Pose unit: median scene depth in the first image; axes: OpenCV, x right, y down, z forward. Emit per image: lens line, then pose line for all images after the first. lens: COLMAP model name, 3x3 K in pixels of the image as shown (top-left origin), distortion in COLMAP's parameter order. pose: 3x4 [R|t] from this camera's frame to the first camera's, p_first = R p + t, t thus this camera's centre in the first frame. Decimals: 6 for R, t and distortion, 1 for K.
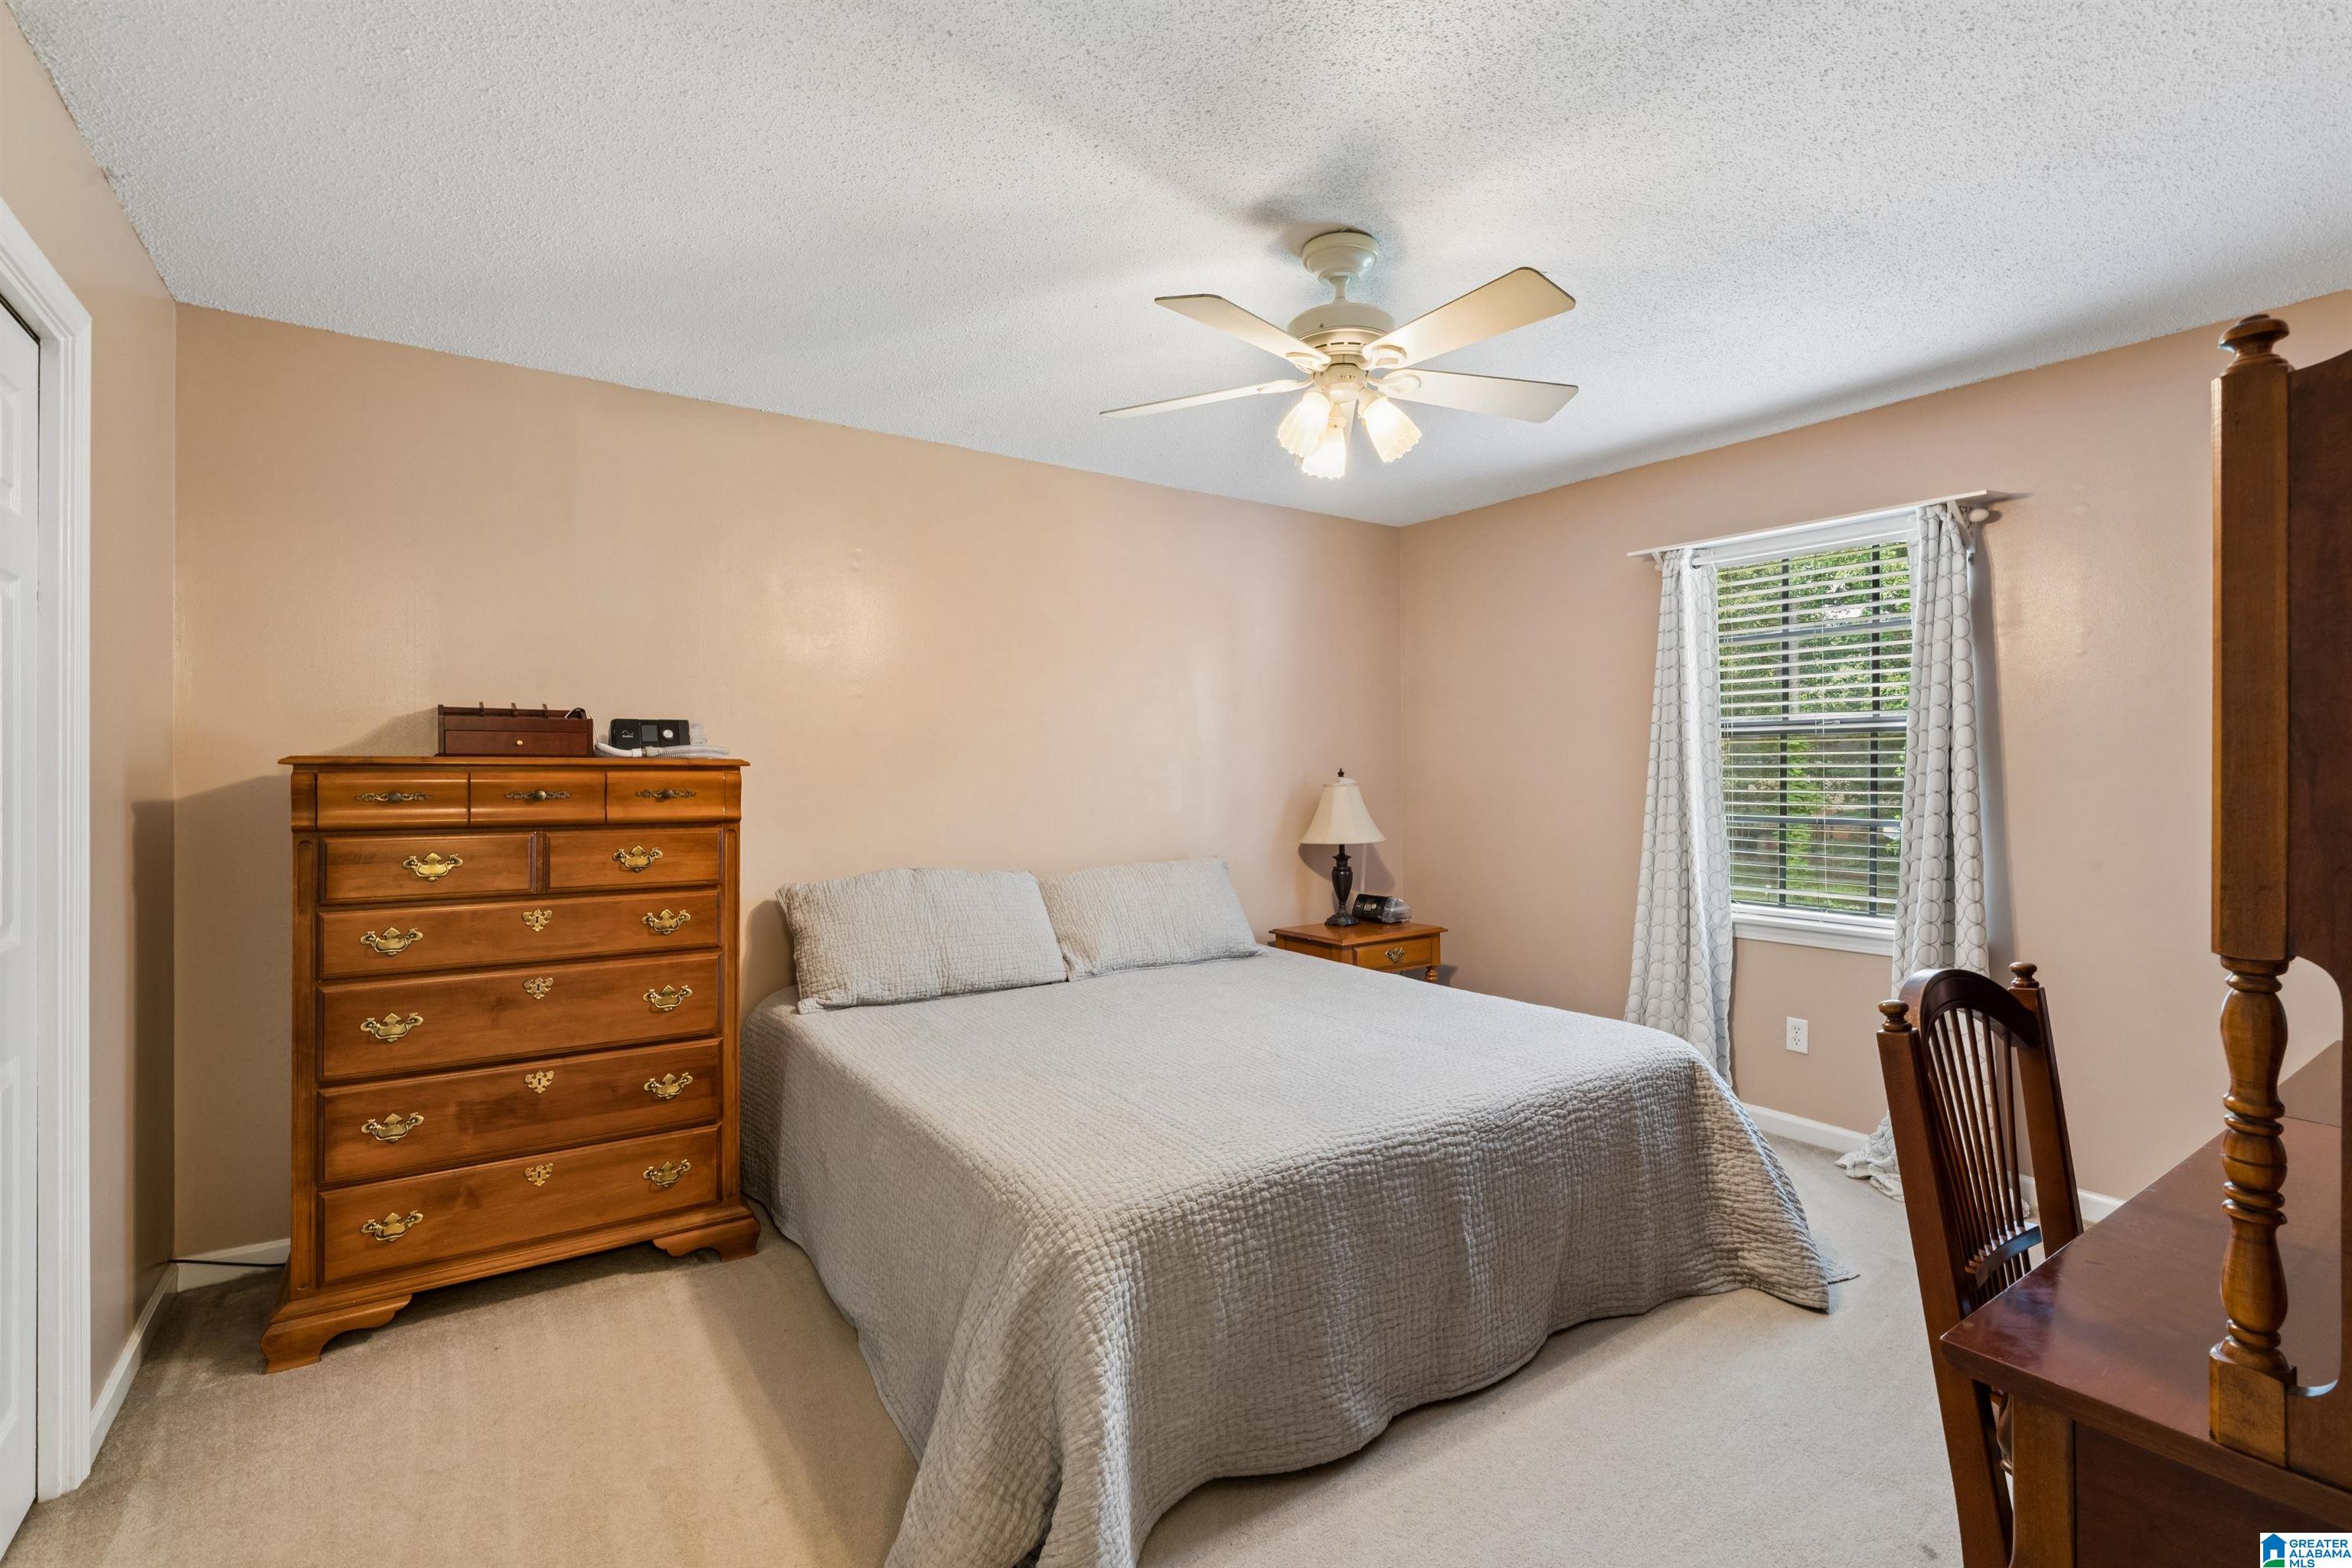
lens RADIAL K [[1059.0, 0, 1175.1], [0, 1059.0, 774.2], [0, 0, 1]] dist [-0.005986, 0.001953]
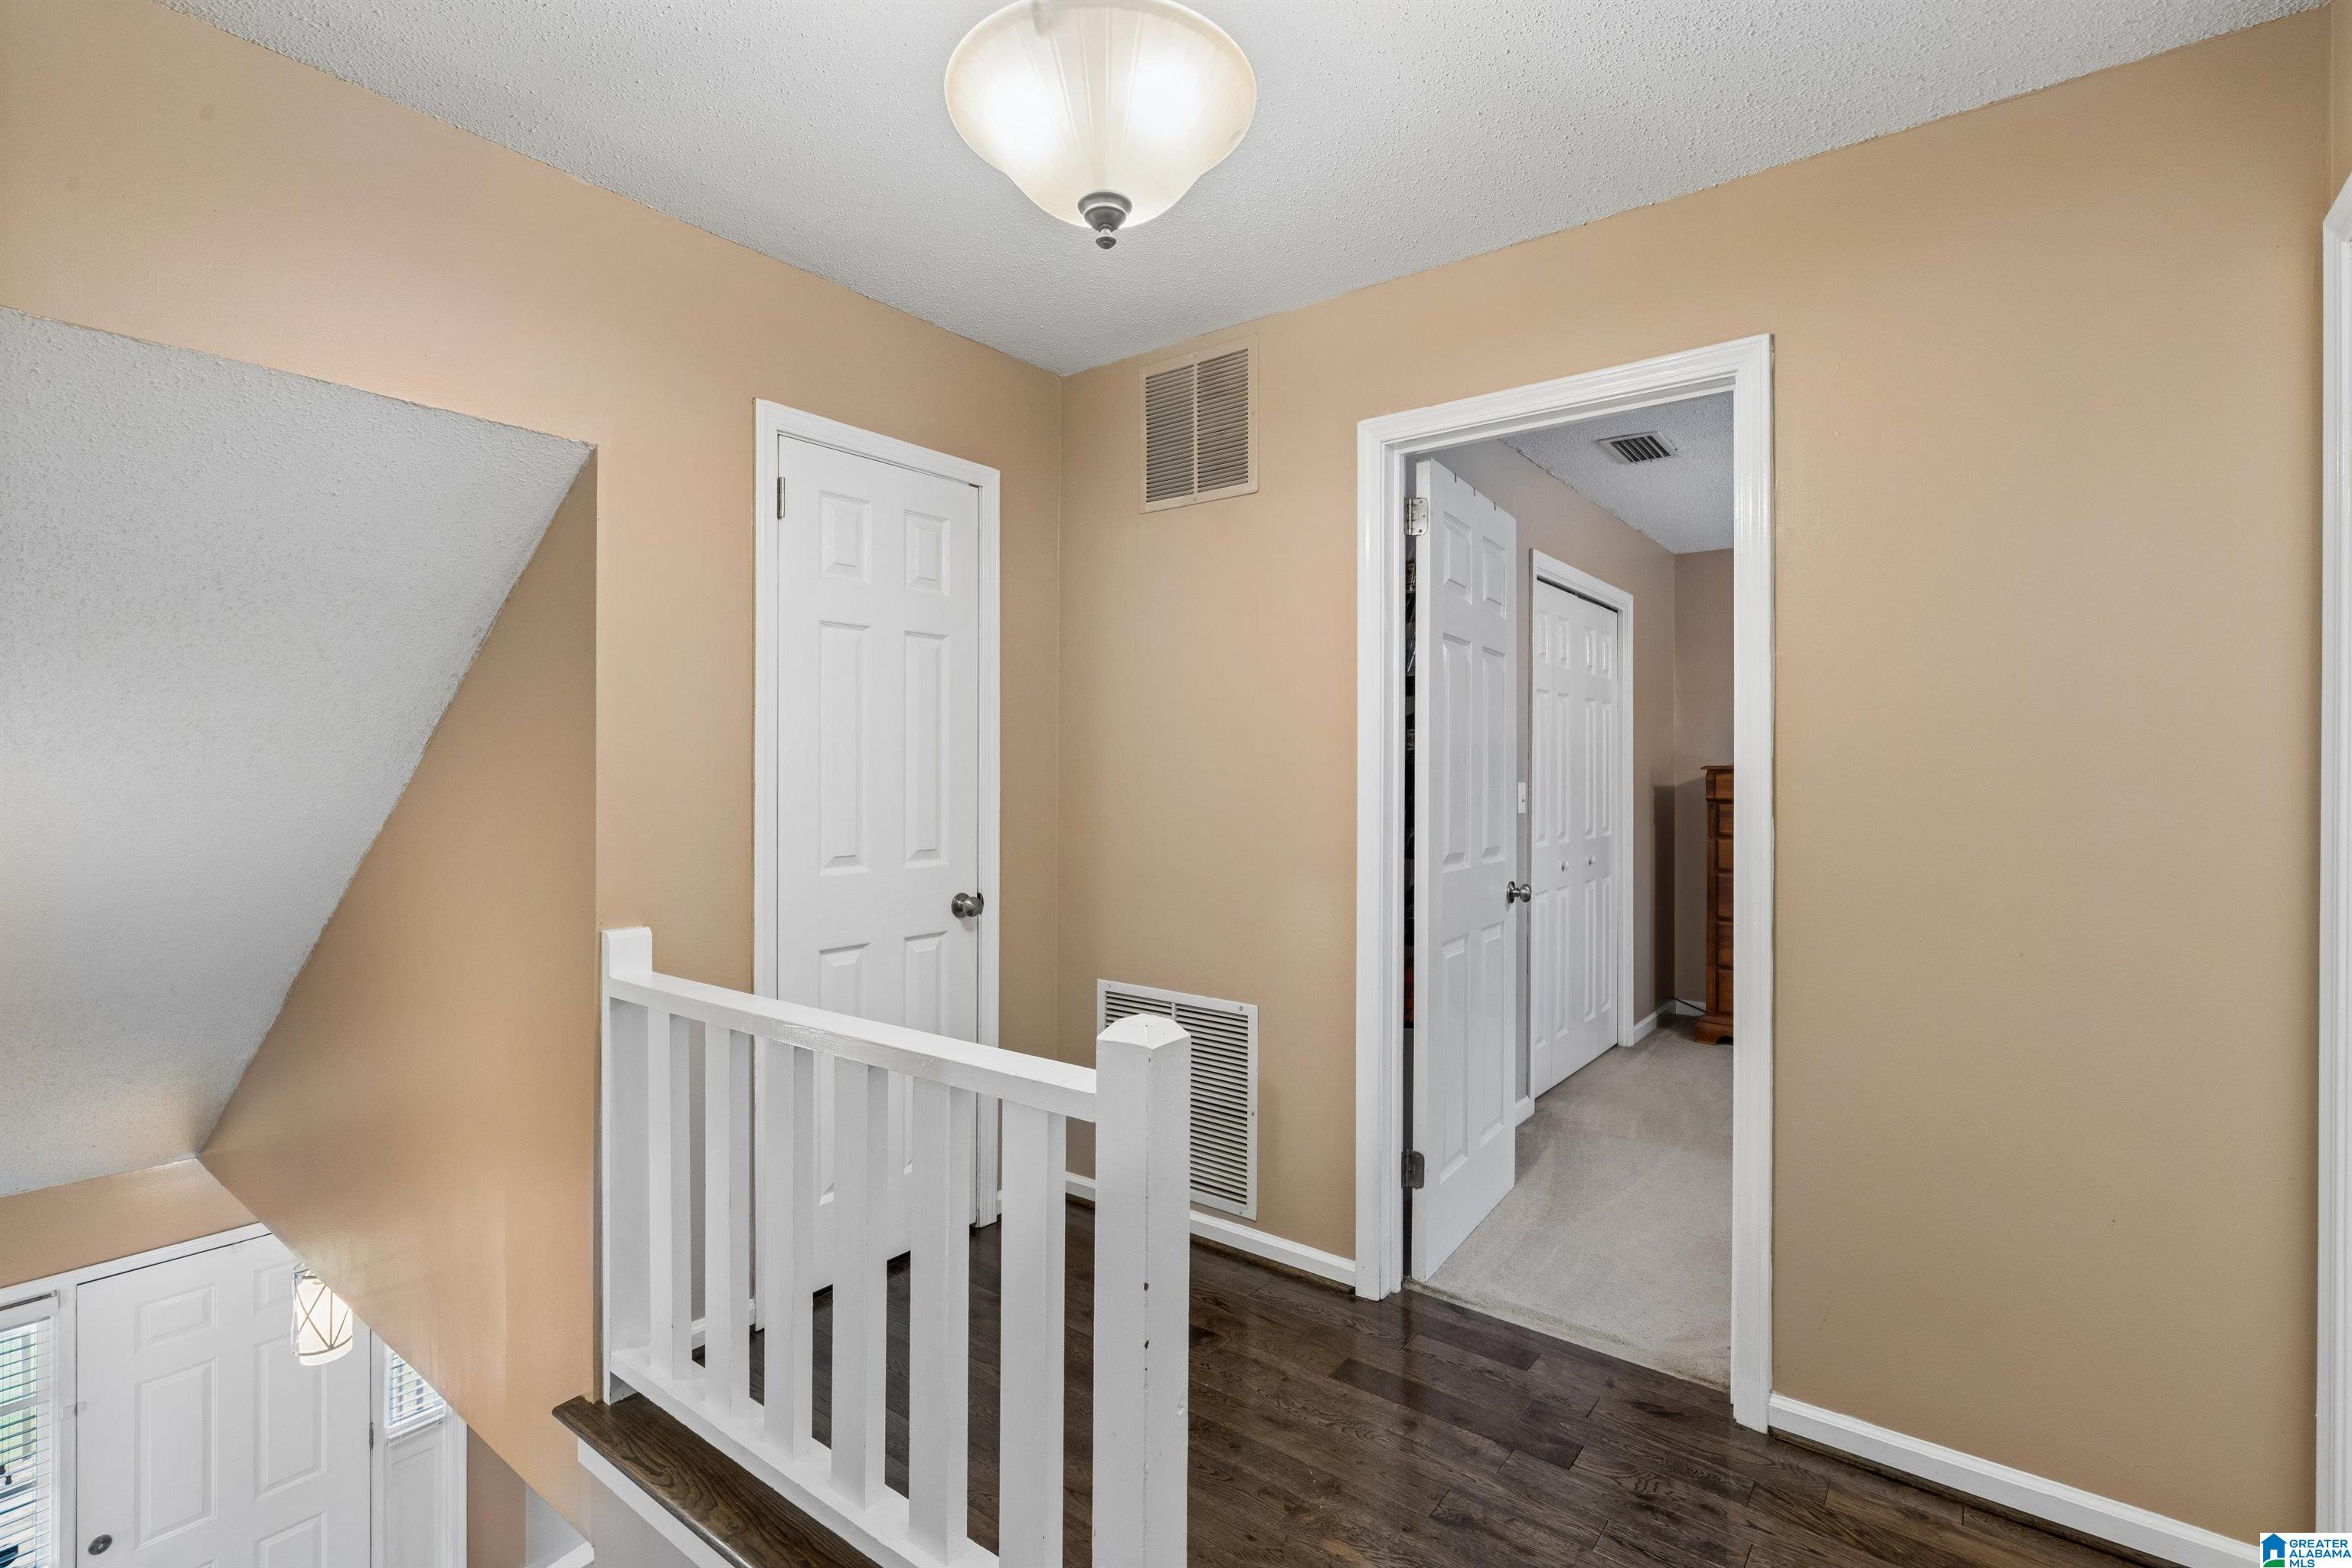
lens RADIAL K [[1059.0, 0, 1178.8], [0, 1059.0, 772.3], [0, 0, 1]] dist [-0.005986, 0.001953]
pose [[0.295490, 0.002716, -0.955342, 0.945138], [0.006350, 0.999968, 0.004807, -0.022518], [0.955325, -0.007487, 0.295463, -0.698591]]
